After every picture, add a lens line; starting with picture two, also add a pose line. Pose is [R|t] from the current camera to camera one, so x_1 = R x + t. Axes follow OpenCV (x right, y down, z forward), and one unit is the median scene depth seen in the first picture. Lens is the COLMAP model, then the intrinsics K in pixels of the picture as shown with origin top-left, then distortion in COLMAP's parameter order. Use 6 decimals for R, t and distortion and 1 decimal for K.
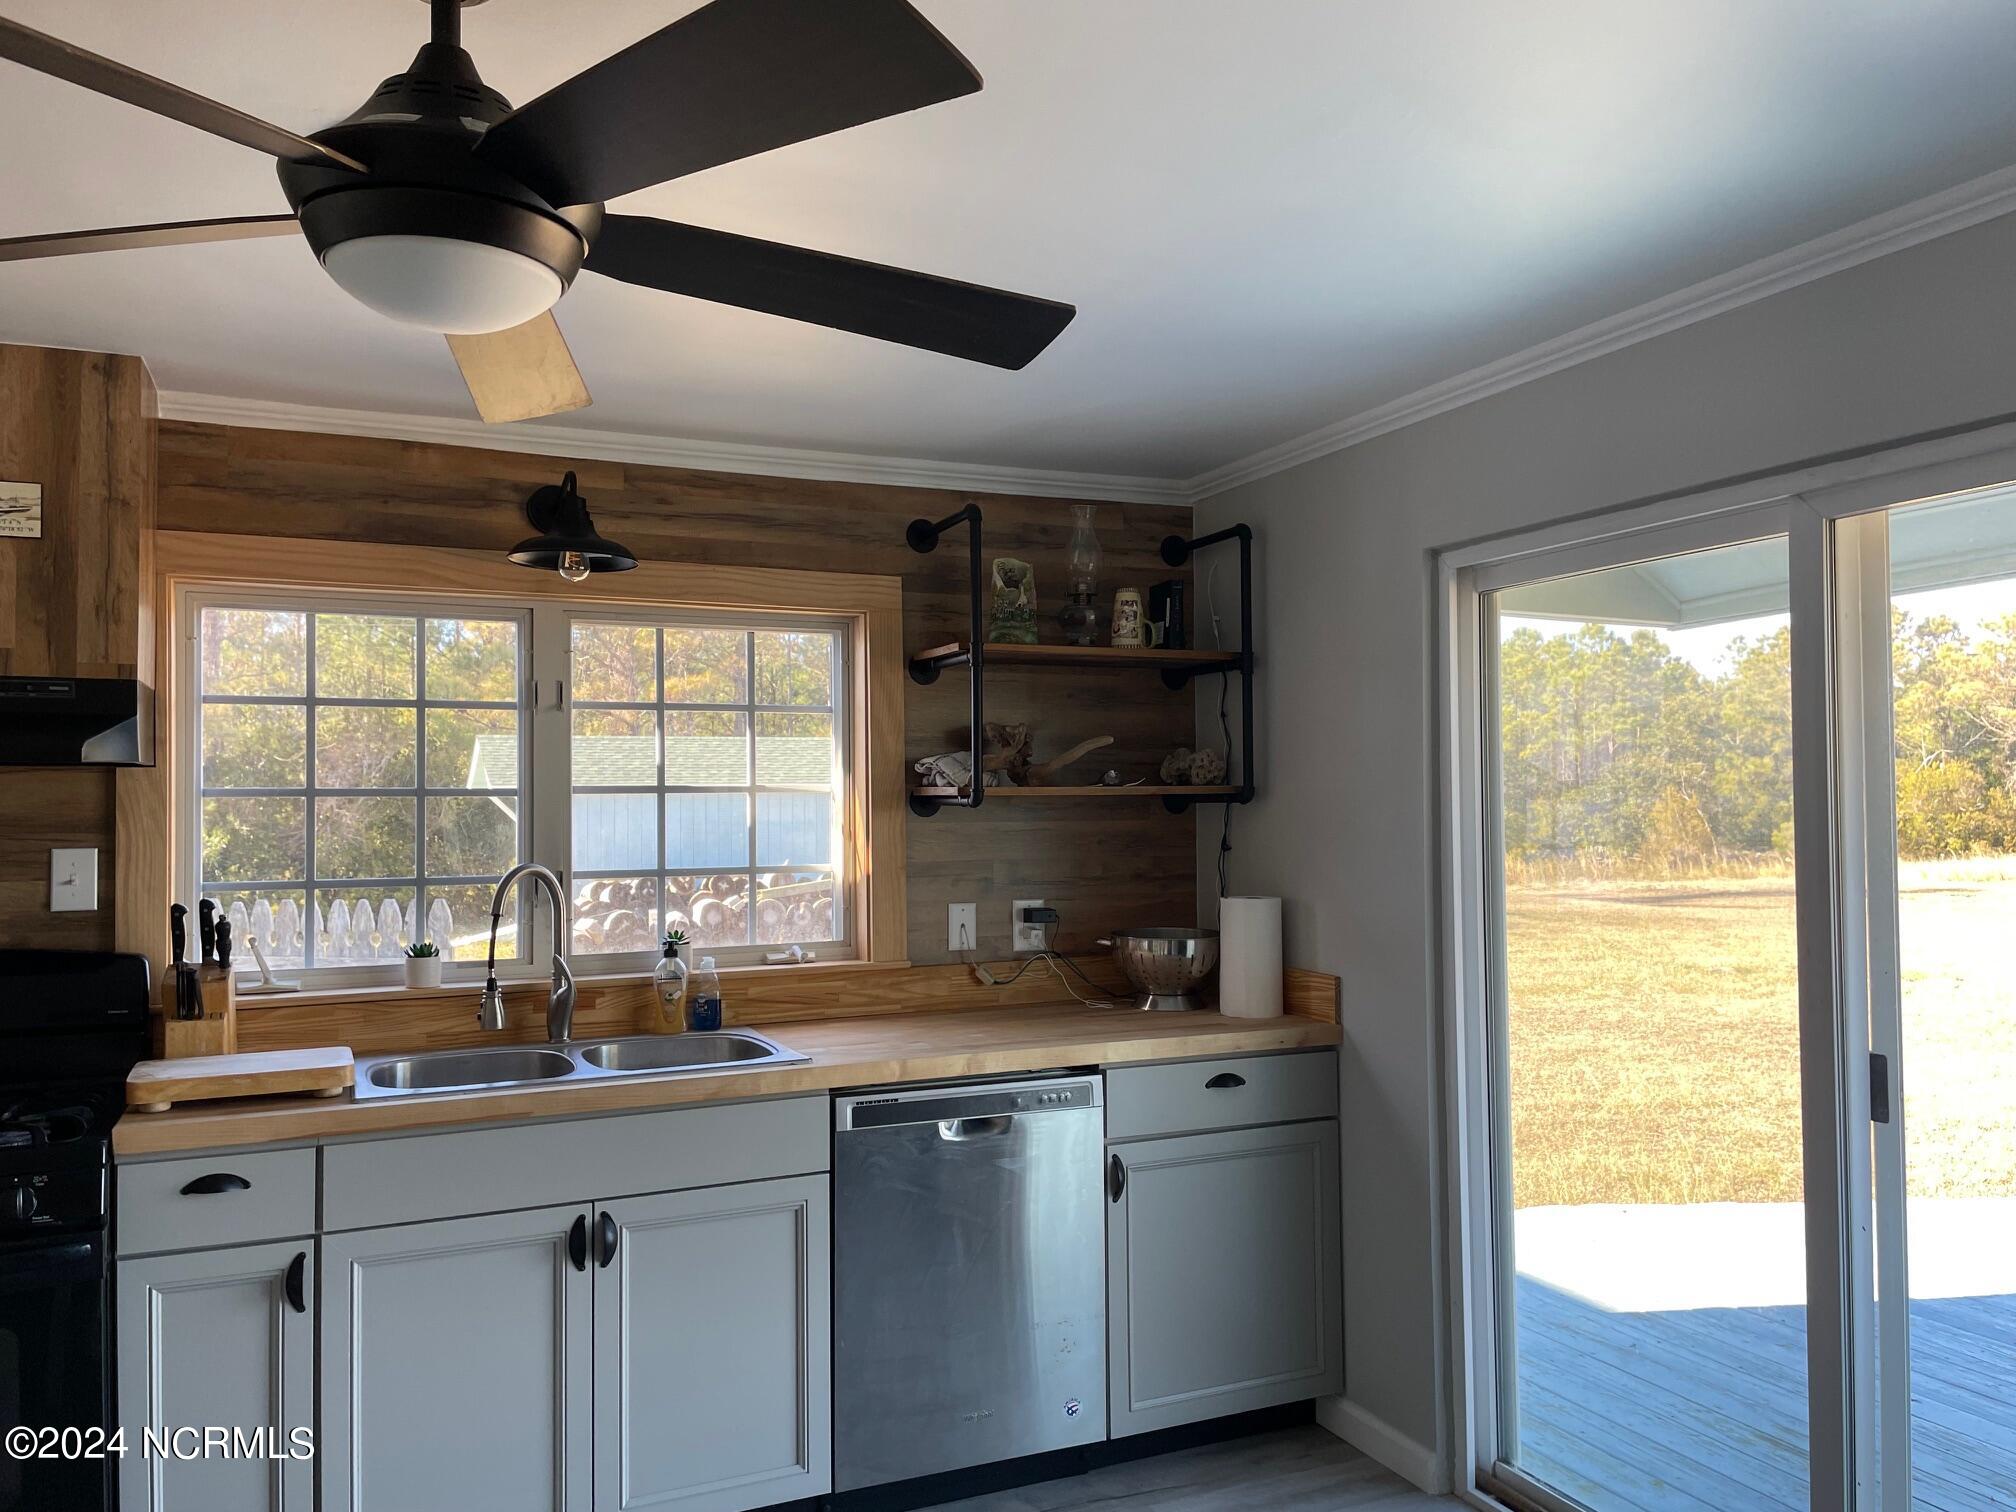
lens RADIAL K [[1507.4, 0, 1017.3], [0, 1507.4, 774.7], [0, 0, 1]] dist [0.099606, -0.131960]
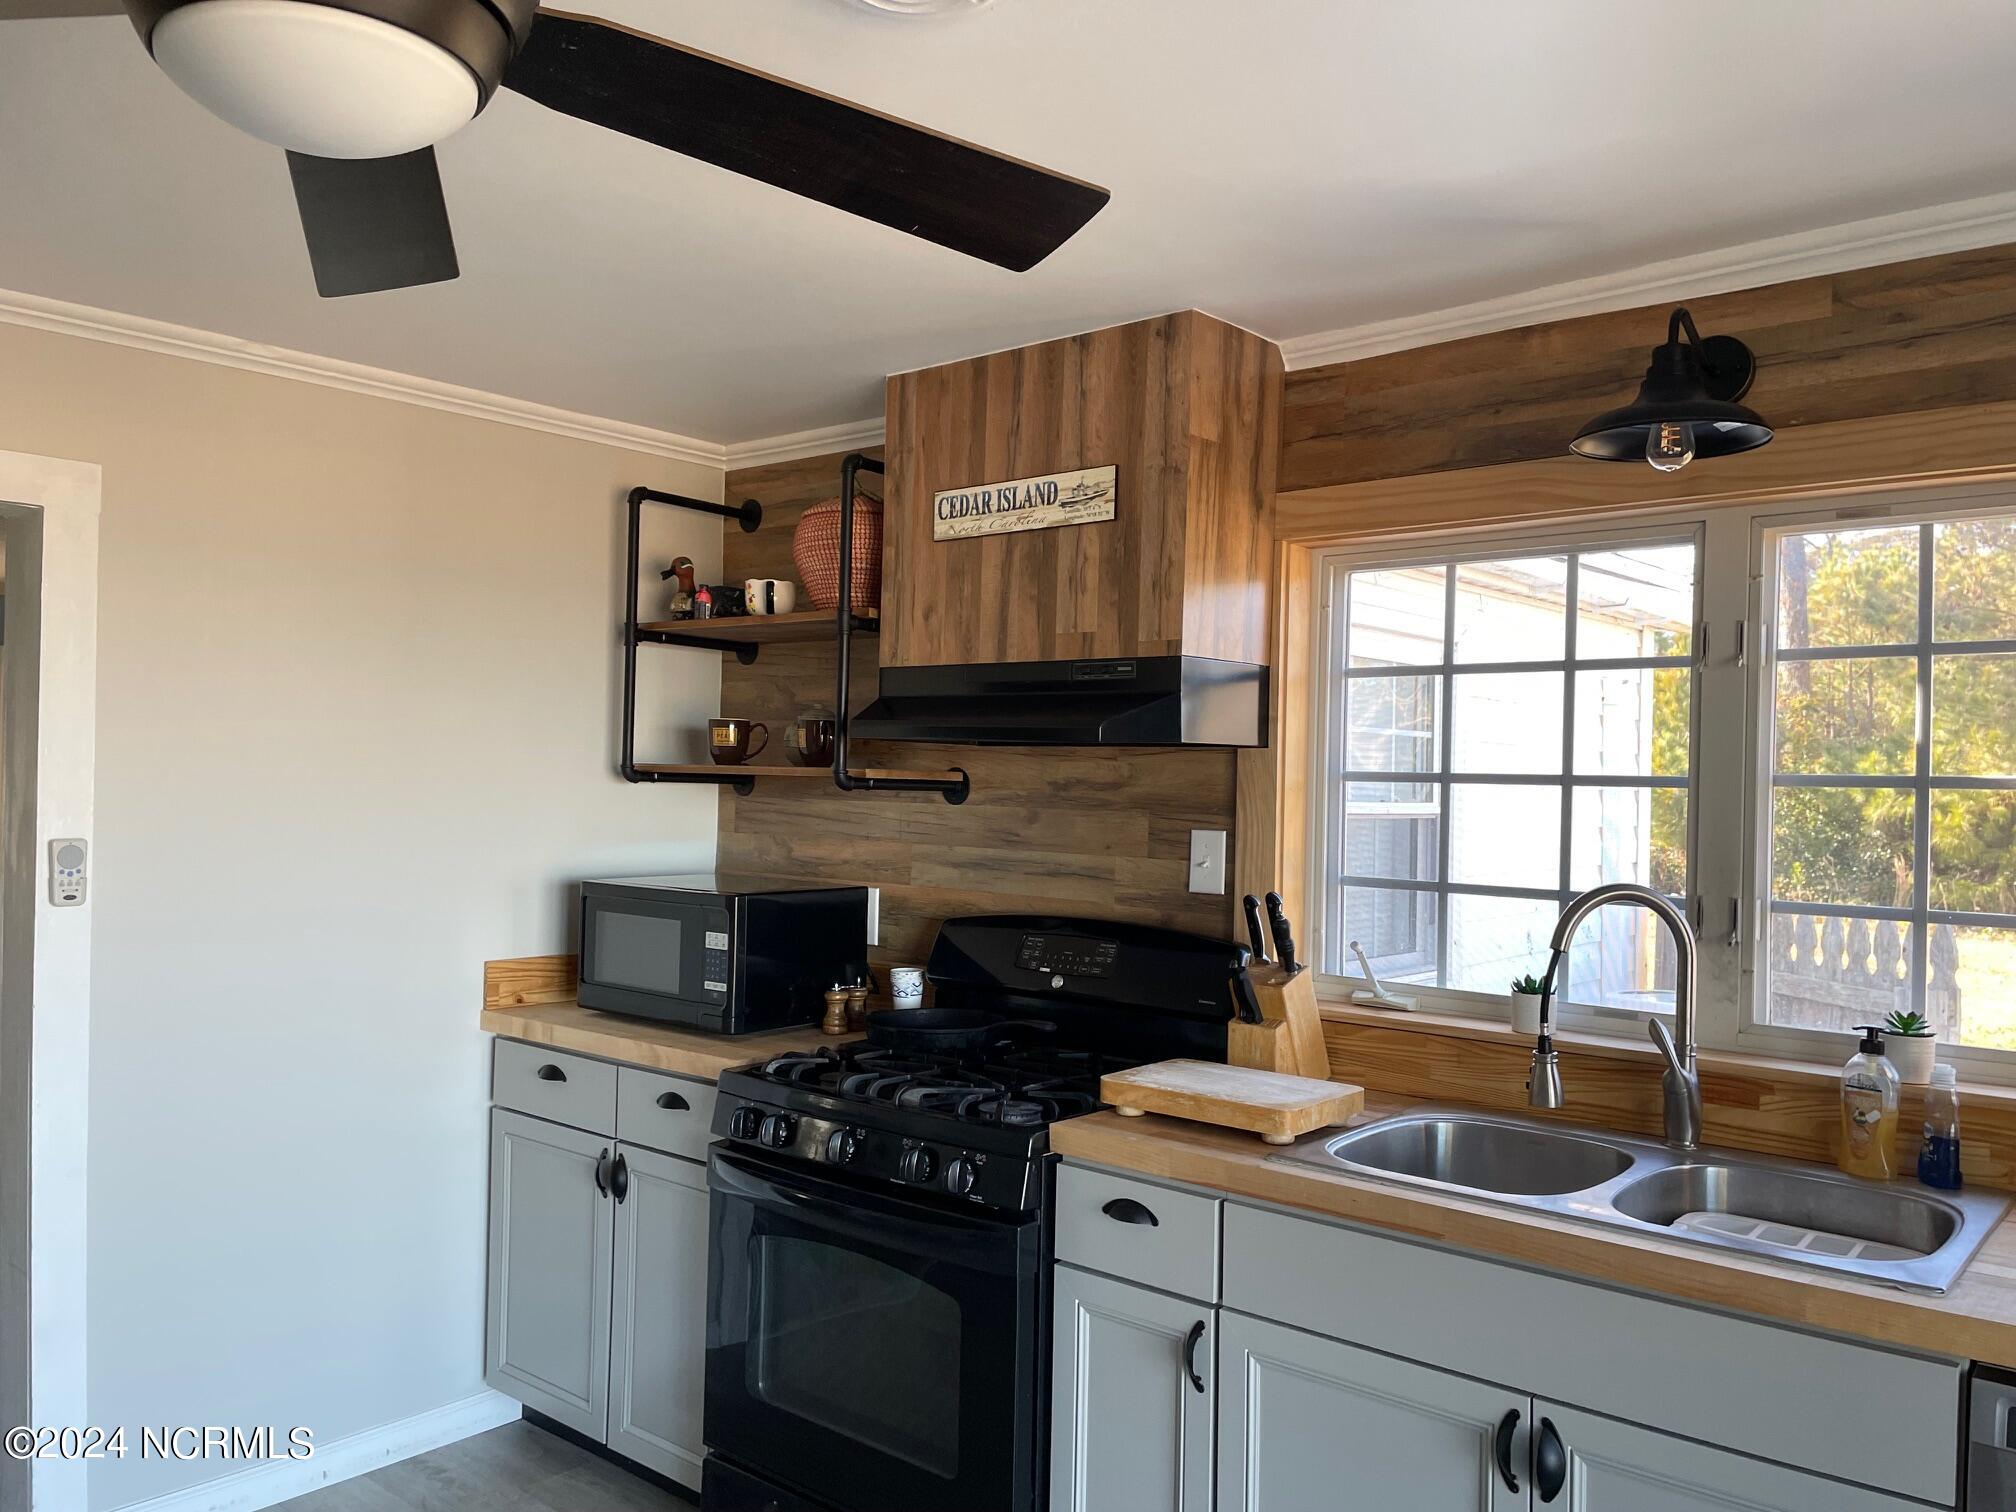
lens RADIAL K [[1507.4, 0, 1017.3], [0, 1507.4, 774.7], [0, 0, 1]] dist [0.099606, -0.131960]
pose [[0.431637, 0.013998, -0.901939, 0.214740], [-0.003563, 0.999898, 0.013813, -0.000811], [0.902040, -0.002748, 0.431643, 0.482155]]
